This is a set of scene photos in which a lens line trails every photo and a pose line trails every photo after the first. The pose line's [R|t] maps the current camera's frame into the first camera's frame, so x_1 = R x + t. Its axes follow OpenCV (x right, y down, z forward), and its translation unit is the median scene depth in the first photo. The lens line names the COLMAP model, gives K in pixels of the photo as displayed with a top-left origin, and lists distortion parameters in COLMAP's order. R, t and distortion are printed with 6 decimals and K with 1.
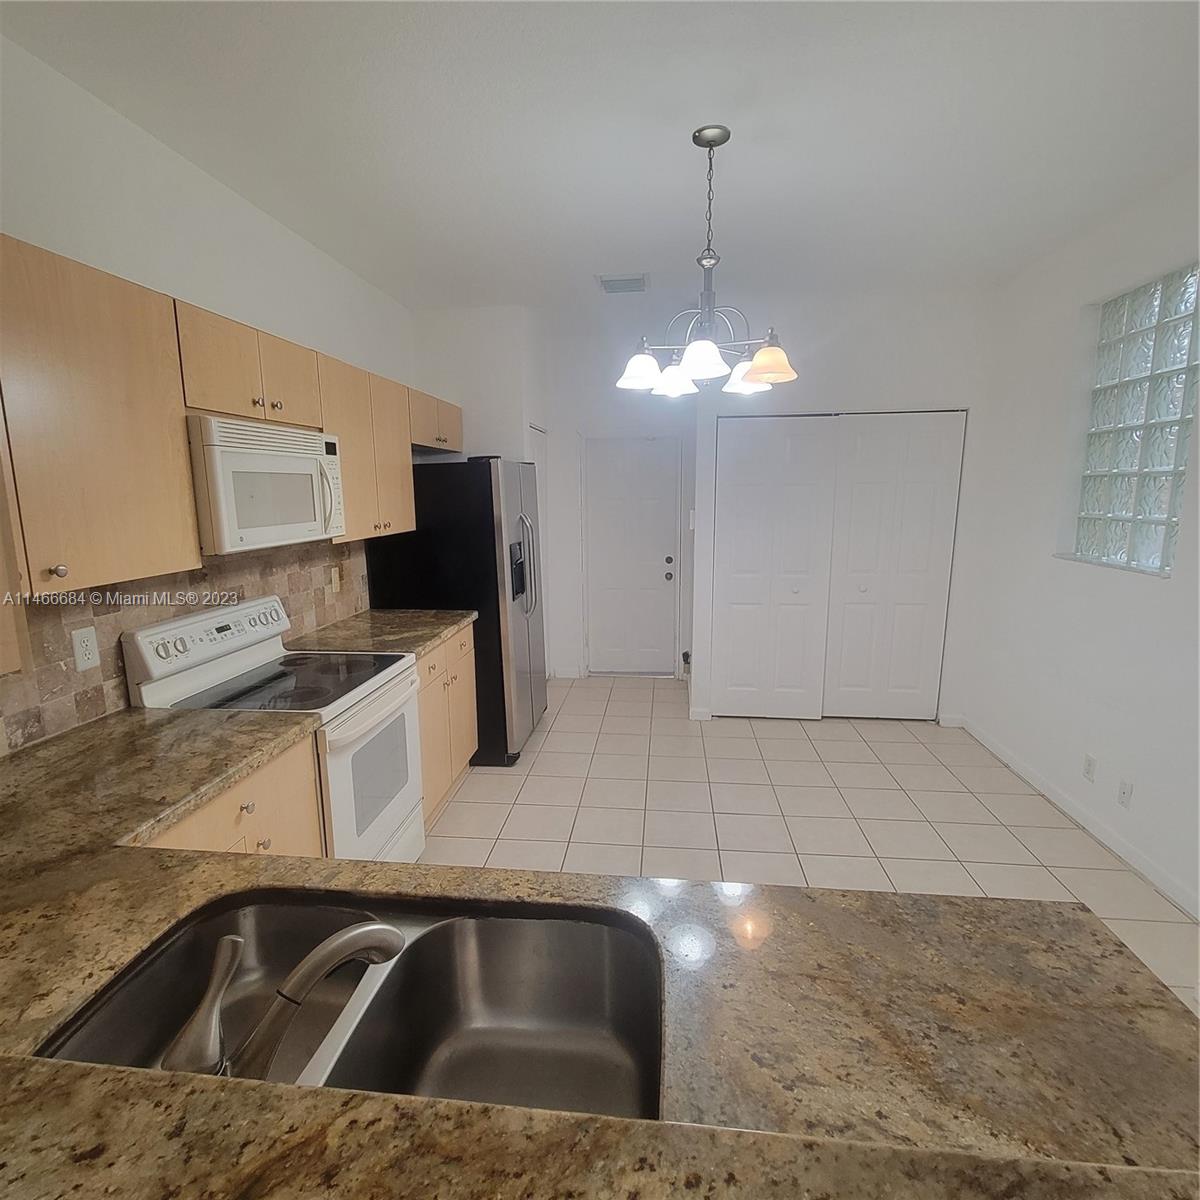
lens RADIAL K [[659.2, 0, 592.9], [0, 659.2, 600.5], [0, 0, 1]] dist [0.003057, 0.000147]
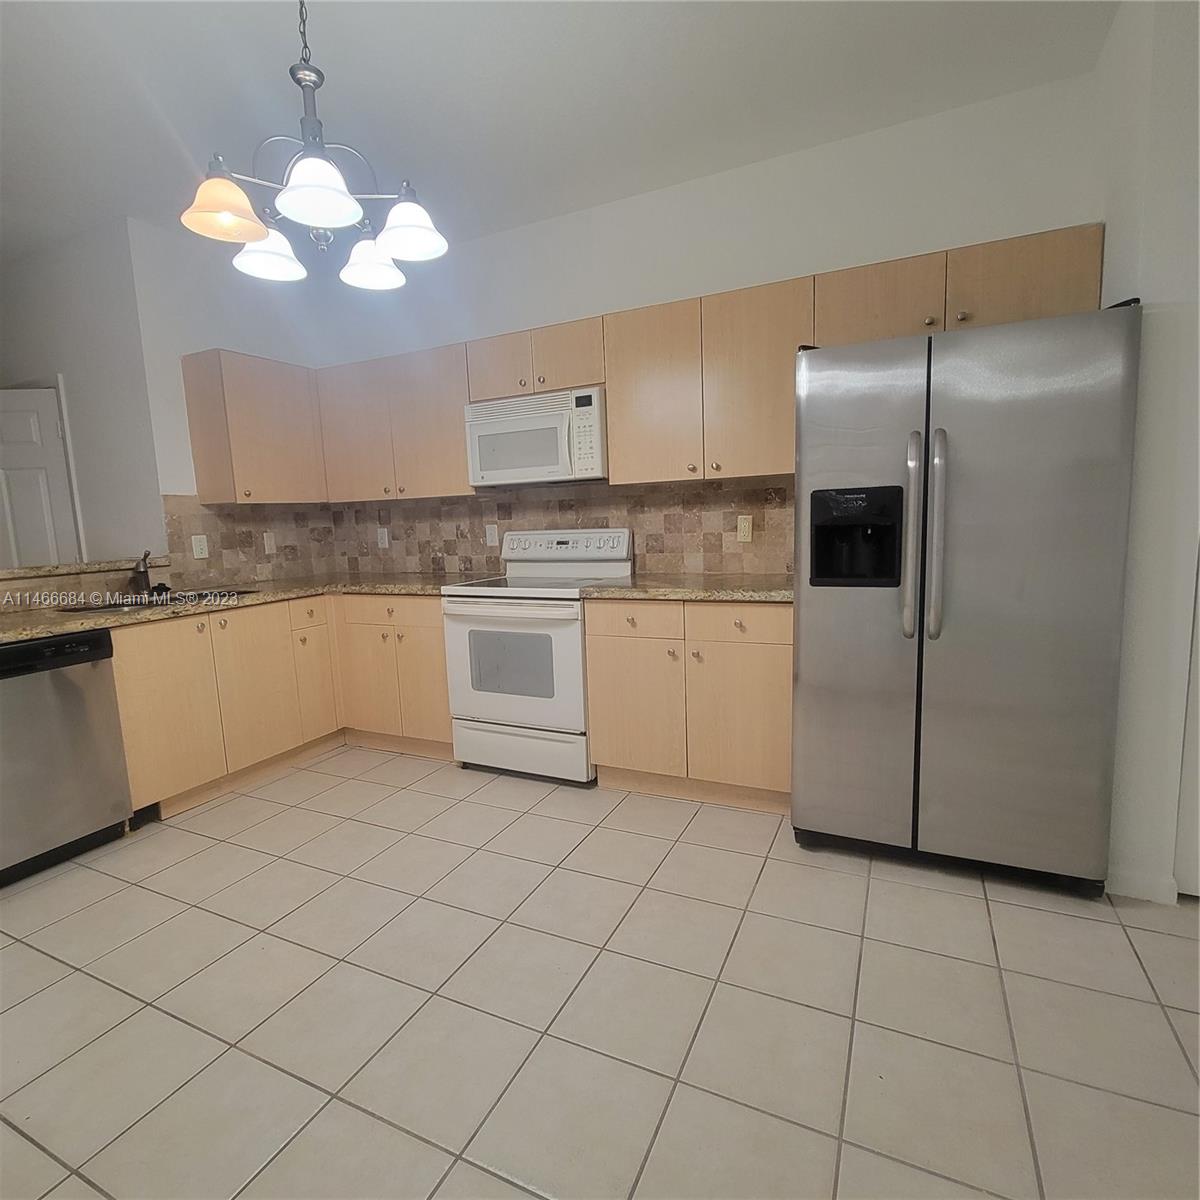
lens RADIAL K [[659.2, 0, 586.4], [0, 659.2, 602.4], [0, 0, 1]] dist [0.000687, -0.001860]
pose [[-0.345453, 0.145843, -0.927034, 0.791273], [-0.114992, 0.973827, 0.196056, -0.120540], [0.931364, 0.174329, -0.319640, 1.543760]]
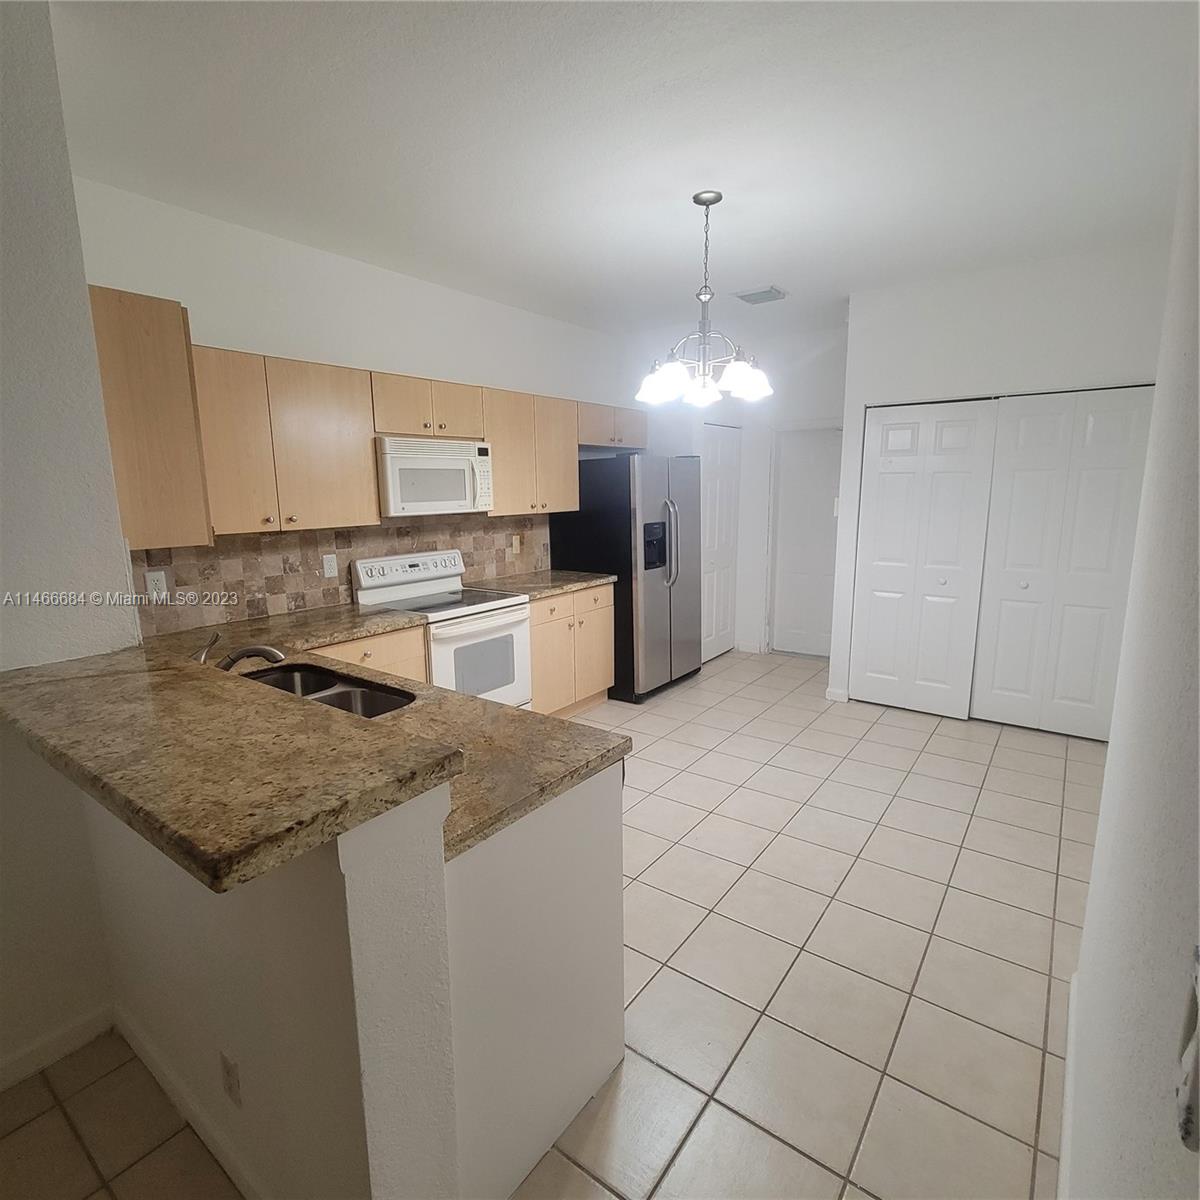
lens RADIAL K [[659.2, 0, 586.4], [0, 659.2, 602.4], [0, 0, 1]] dist [0.000687, -0.001860]
pose [[0.860426, 0.088101, -0.501902, 0.629860], [-0.080914, 0.996066, 0.036131, 0.040022], [0.503110, 0.009523, 0.864170, -0.187428]]
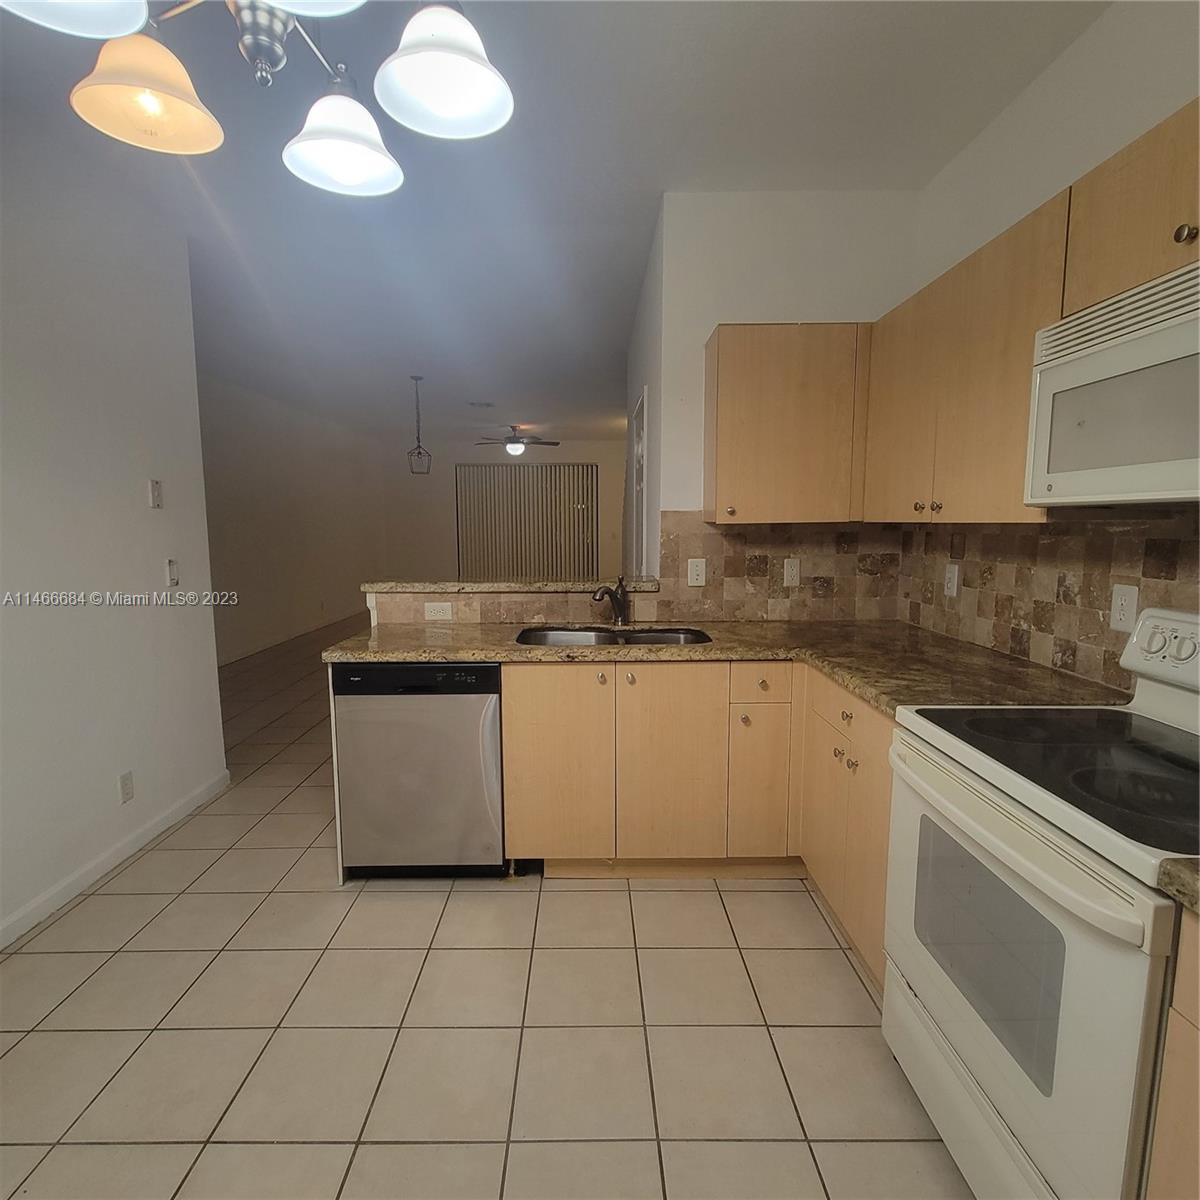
lens RADIAL K [[659.2, 0, 586.4], [0, 659.2, 602.4], [0, 0, 1]] dist [0.000687, -0.001860]
pose [[-0.994082, 0.028490, -0.104829, 0.041773], [-0.002465, 0.958834, 0.283957, -0.150268], [0.108604, 0.282535, -0.953089, 1.421105]]
